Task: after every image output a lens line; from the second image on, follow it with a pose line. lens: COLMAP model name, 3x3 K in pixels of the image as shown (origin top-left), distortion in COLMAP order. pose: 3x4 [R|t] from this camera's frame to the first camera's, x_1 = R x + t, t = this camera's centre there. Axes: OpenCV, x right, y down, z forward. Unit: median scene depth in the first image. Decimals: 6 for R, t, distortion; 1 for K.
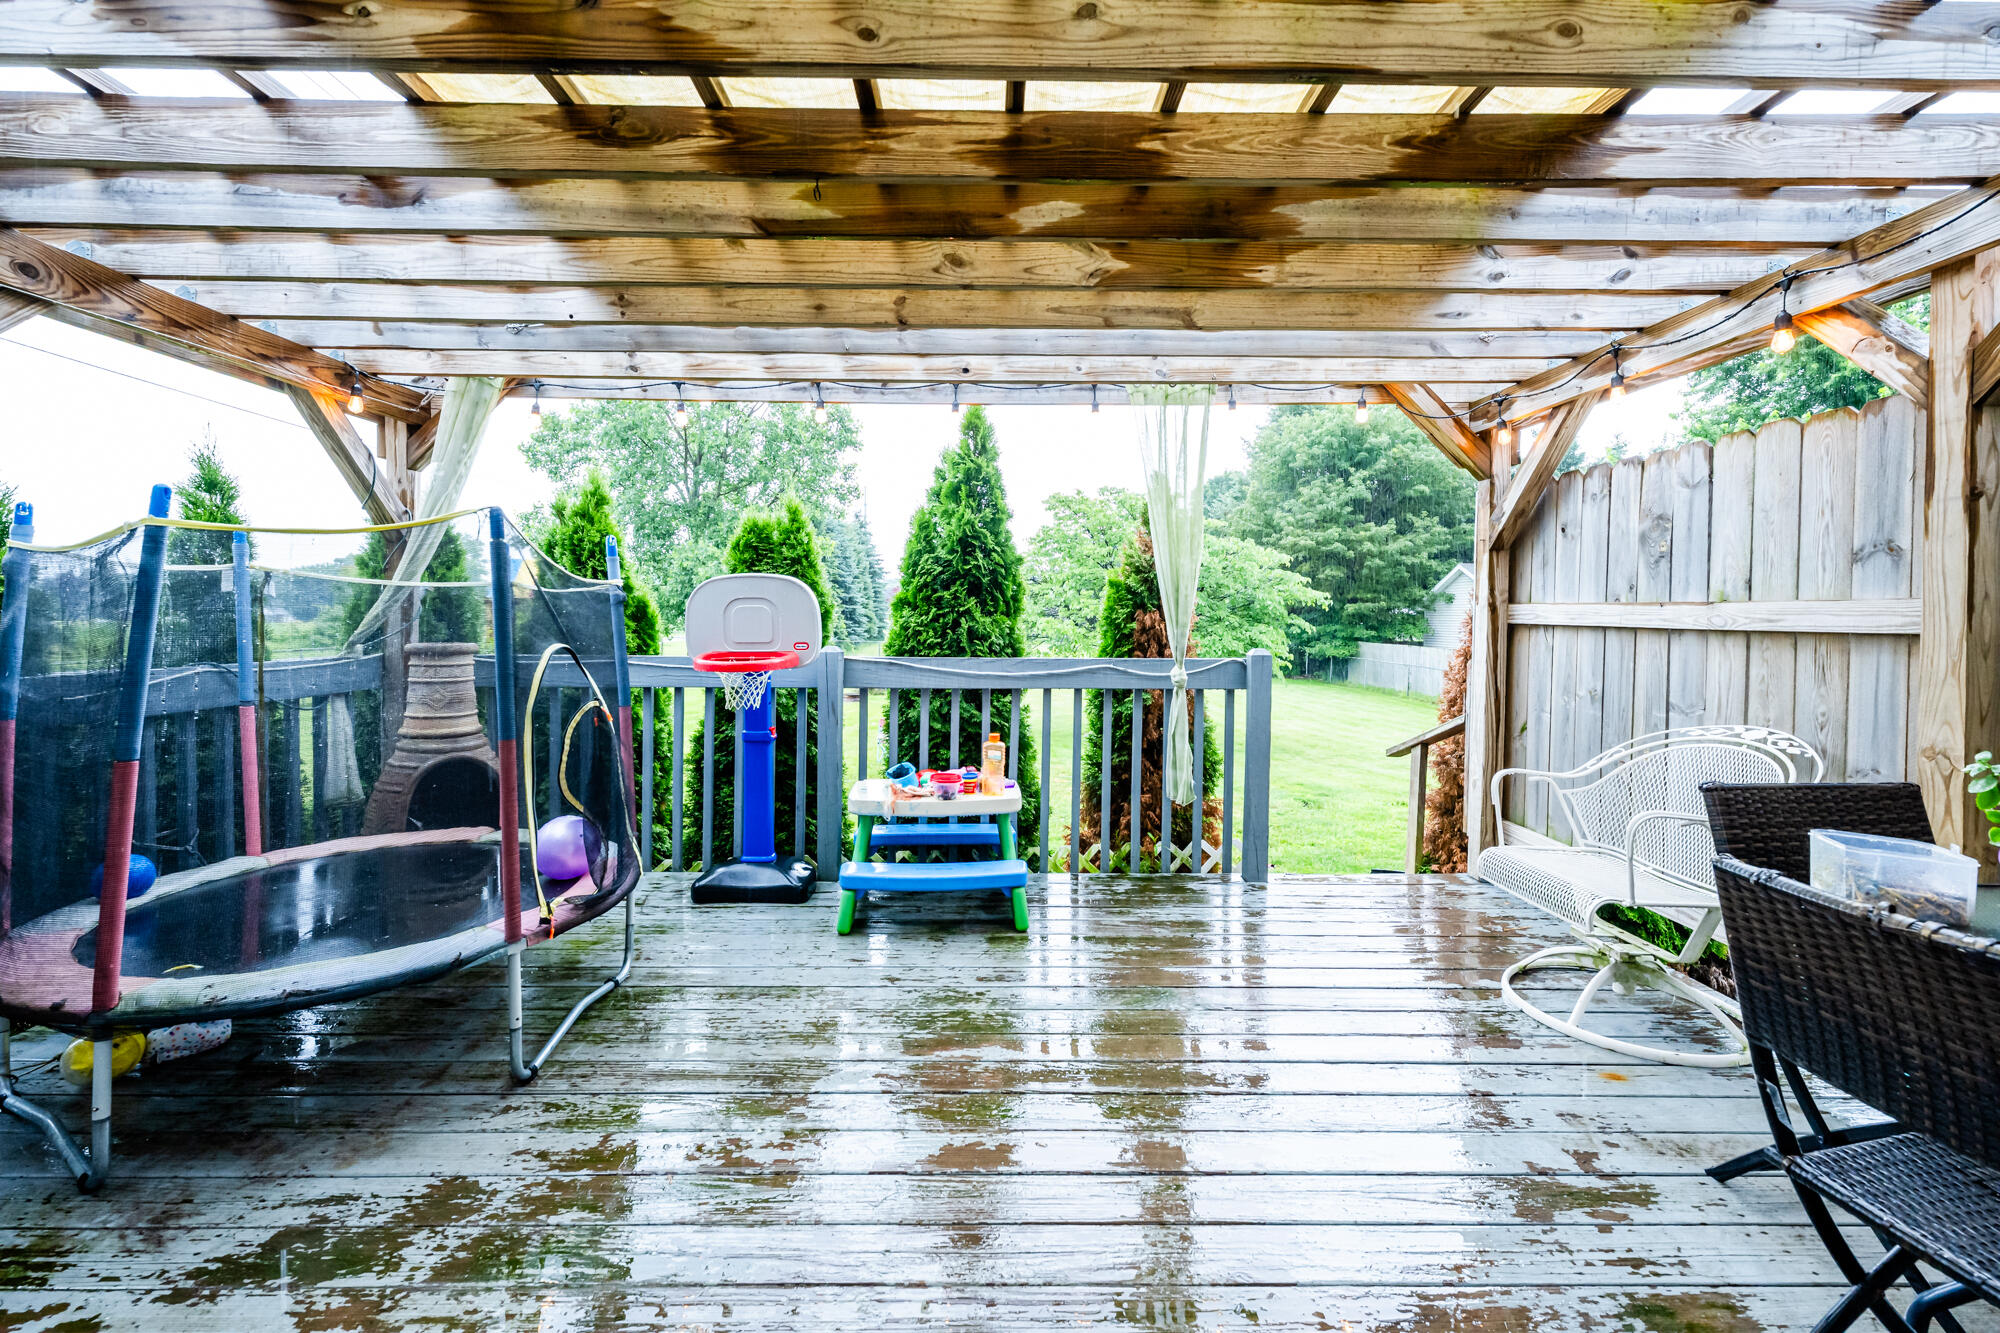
lens RADIAL K [[832.8, 0, 1003.2], [0, 832.8, 657.3], [0, 0, 1]] dist [0.002101, 0.000279]
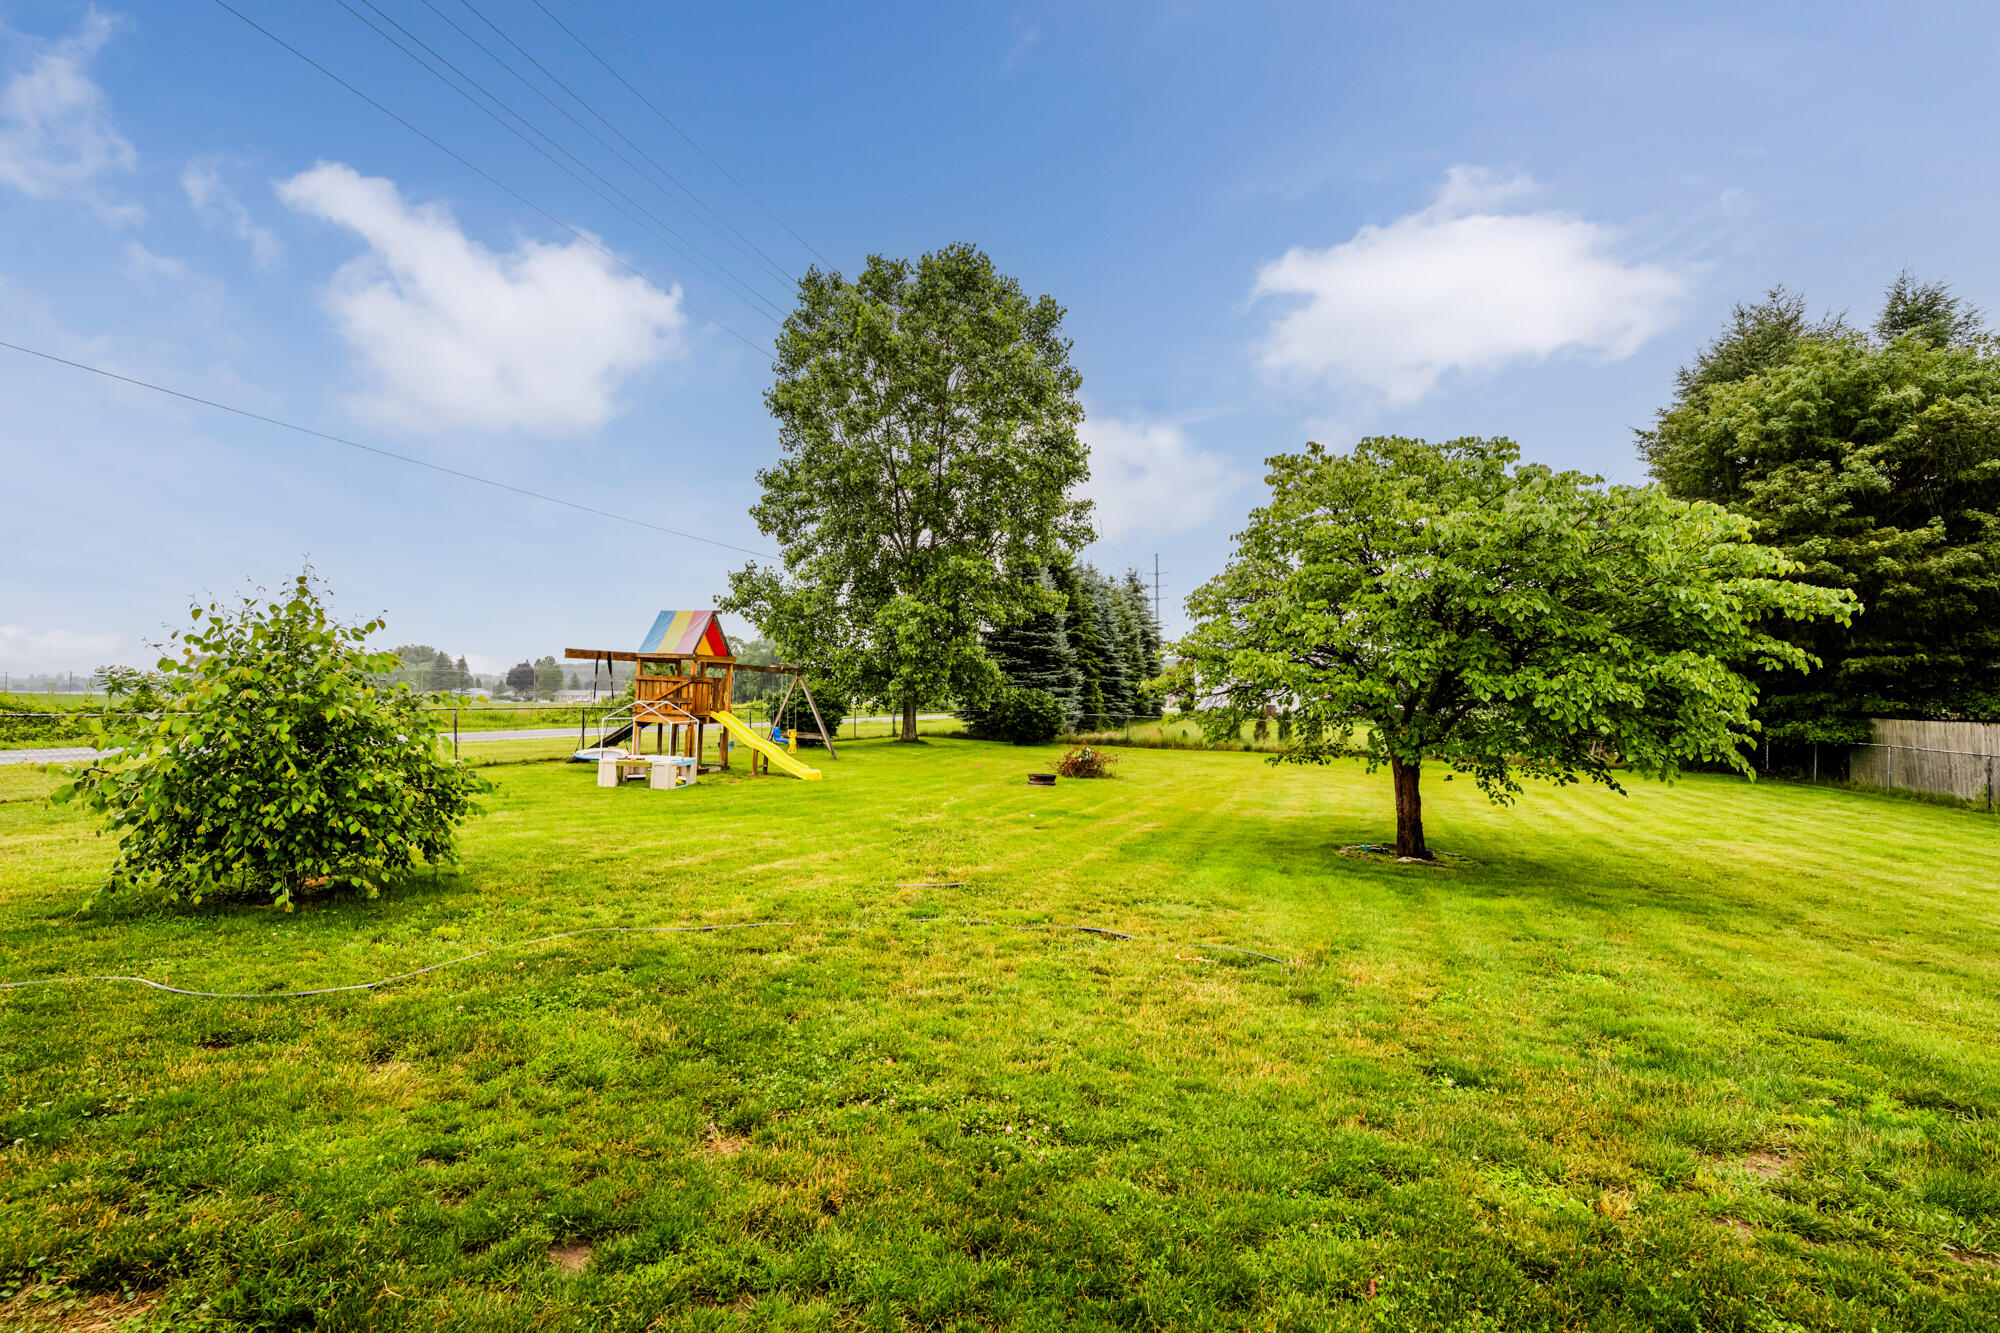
lens RADIAL K [[875.5, 0, 1003.3], [0, 875.5, 682.6], [0, 0, 1]] dist [0.000441, -0.000075]
pose [[0.936369, -0.007547, -0.350936, 0.049521], [-0.016486, 0.997720, -0.065445, 0.008735], [0.350630, 0.067066, 0.934110, 0.164686]]
